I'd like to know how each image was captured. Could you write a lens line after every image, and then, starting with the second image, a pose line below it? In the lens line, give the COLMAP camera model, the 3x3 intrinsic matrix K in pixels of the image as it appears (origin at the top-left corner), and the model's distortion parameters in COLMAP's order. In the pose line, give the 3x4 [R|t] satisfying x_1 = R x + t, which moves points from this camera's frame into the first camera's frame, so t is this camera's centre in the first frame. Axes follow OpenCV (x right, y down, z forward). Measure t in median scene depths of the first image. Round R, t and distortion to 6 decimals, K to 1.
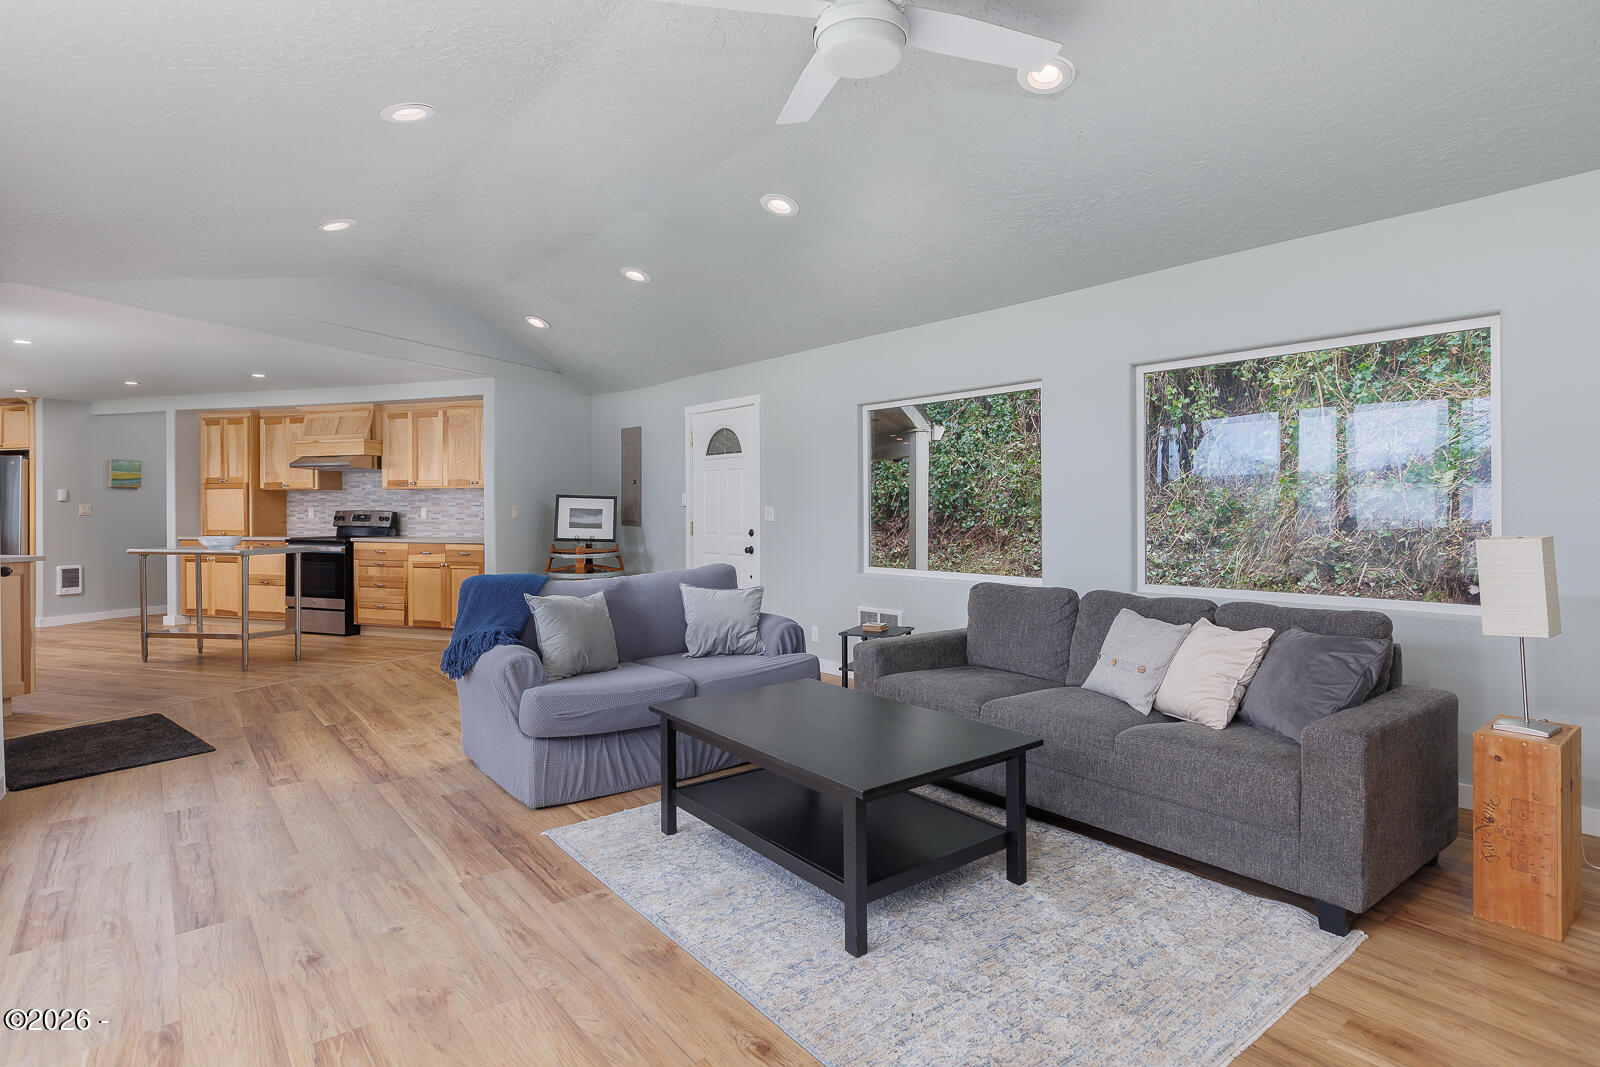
lens RADIAL K [[833.5, 0, 785.1], [0, 833.5, 519.0], [0, 0, 1]] dist [-0.000012, -0.002206]
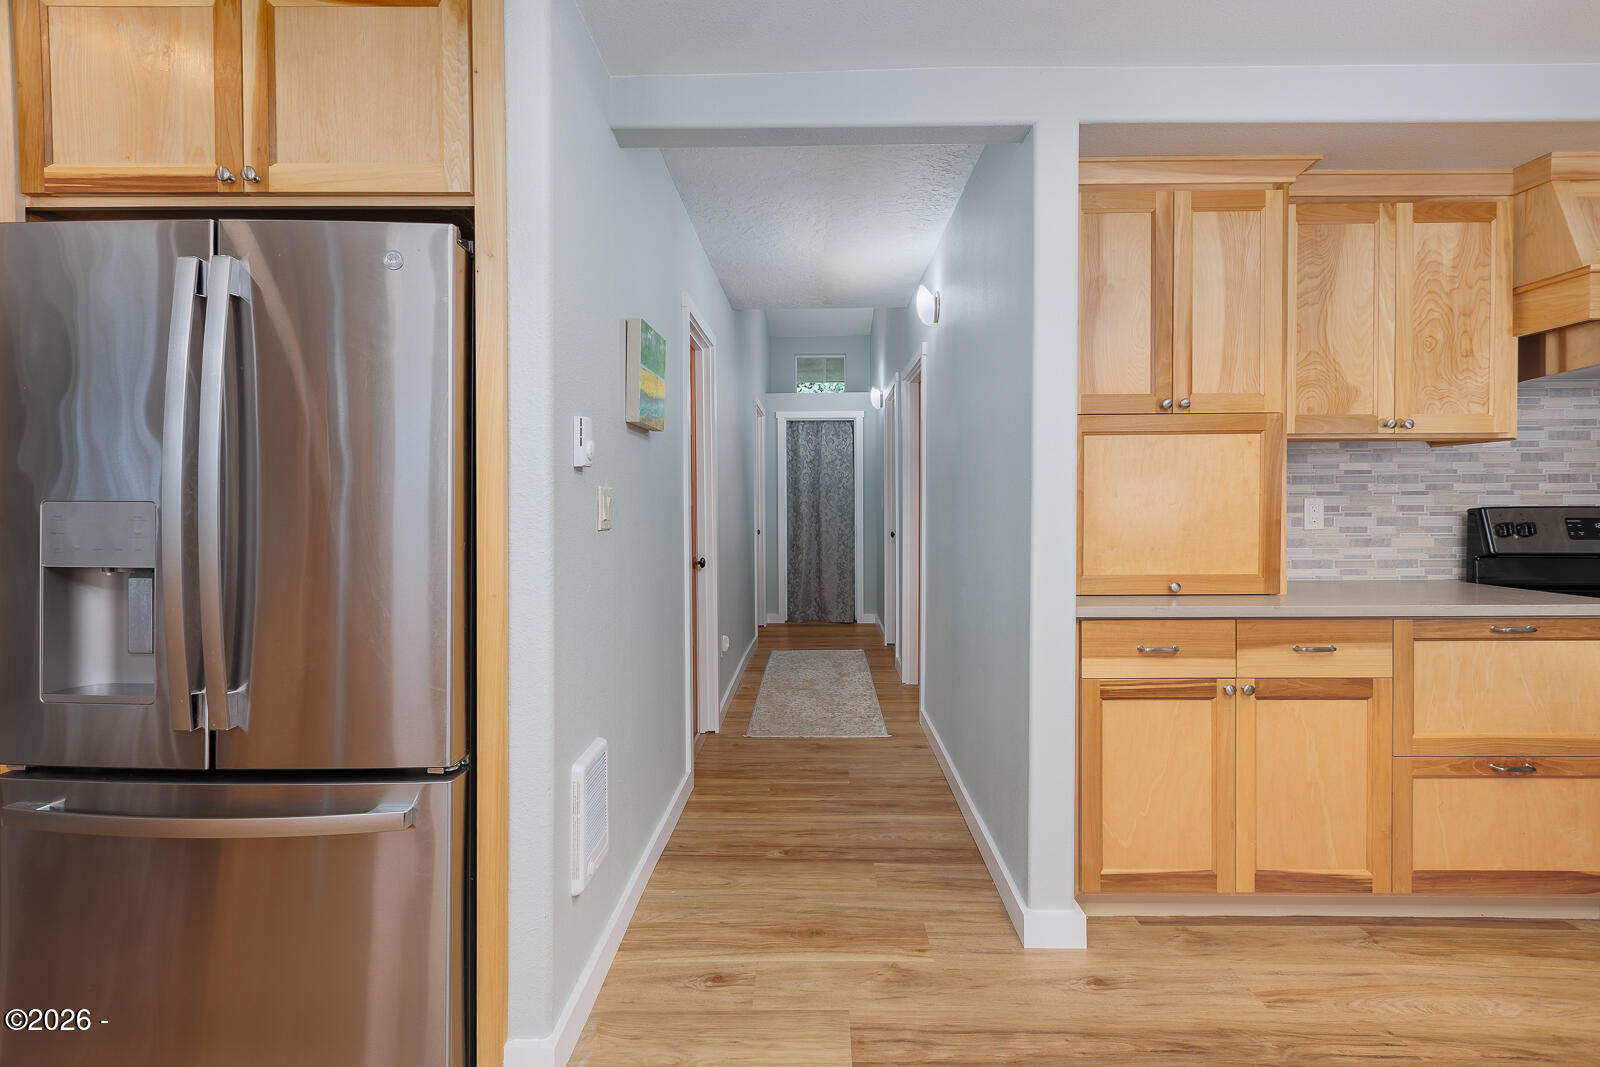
lens RADIAL K [[729.2, 0, 798.2], [0, 729.2, 517.0], [0, 0, 1]] dist [0.000914, 0.000708]
pose [[0.950780, -0.009387, 0.309724, -0.926587], [0.007013, 0.999937, 0.008776, -0.010964], [-0.309786, -0.006172, 0.950786, 0.848159]]
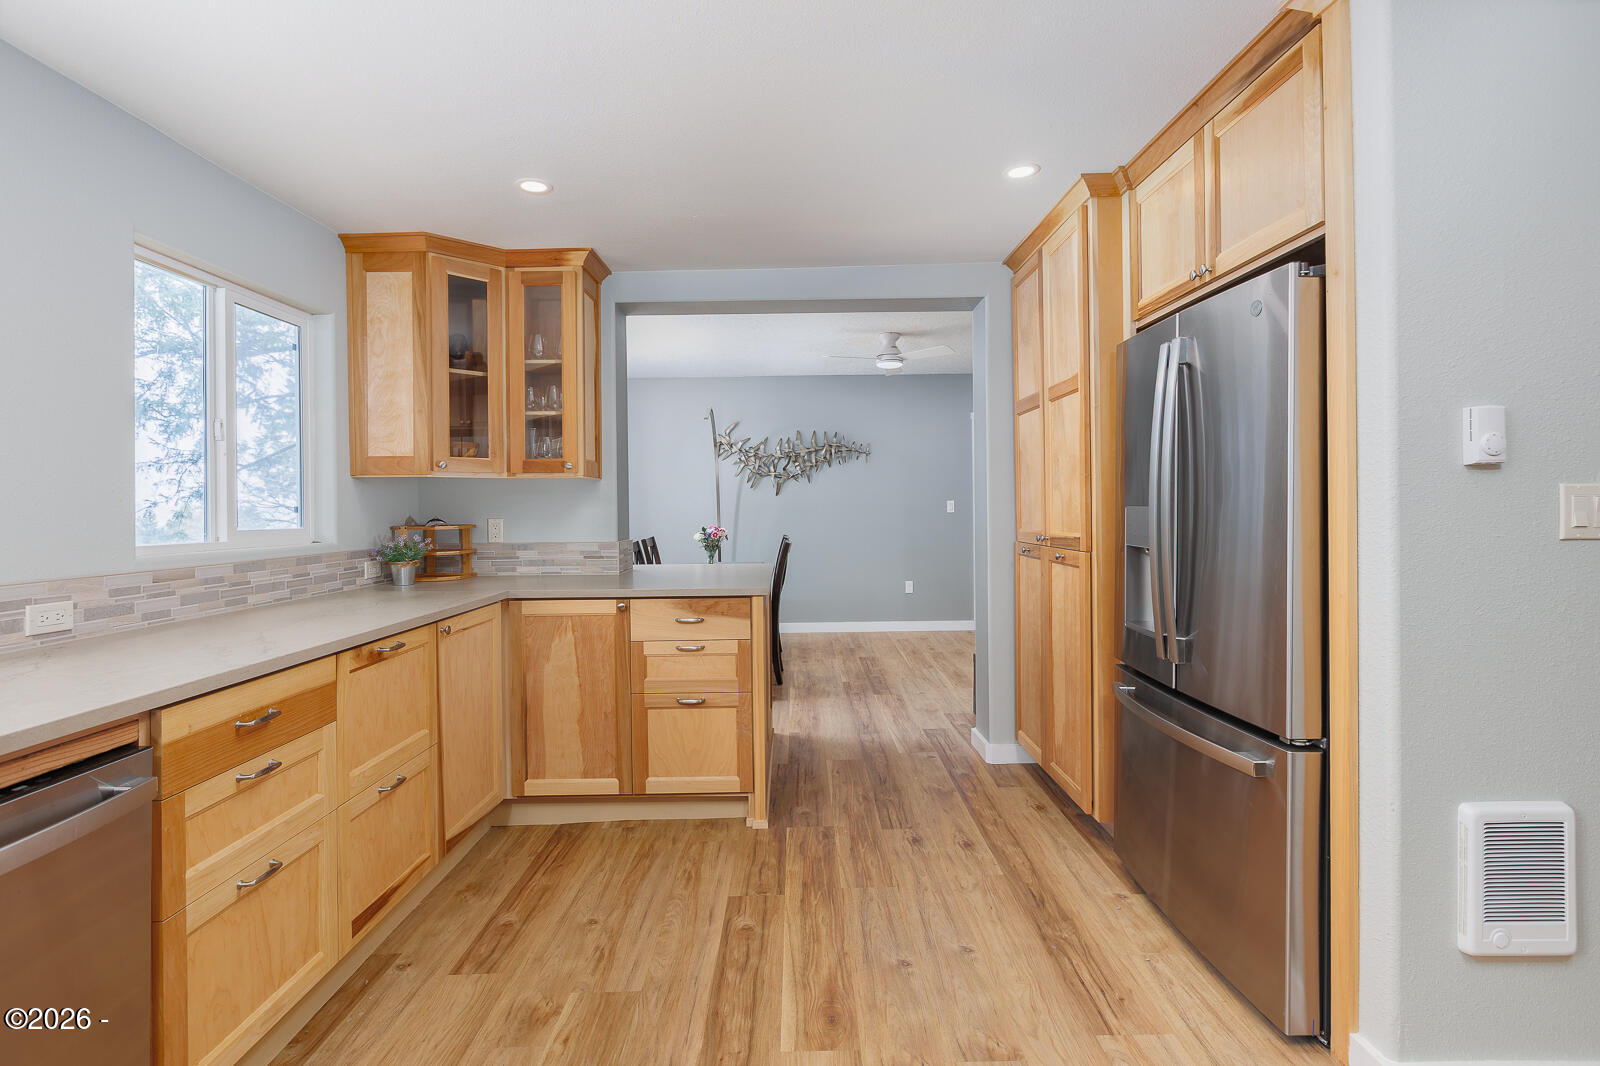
lens RADIAL K [[760.9, 0, 786.5], [0, 760.9, 508.9], [0, 0, 1]] dist [-0.004553, -0.000290]
pose [[0.323235, -0.002345, -0.946316, -0.804520], [0.003176, 0.999994, -0.001393, -0.013183], [0.946313, -0.002556, 0.323241, 0.843218]]
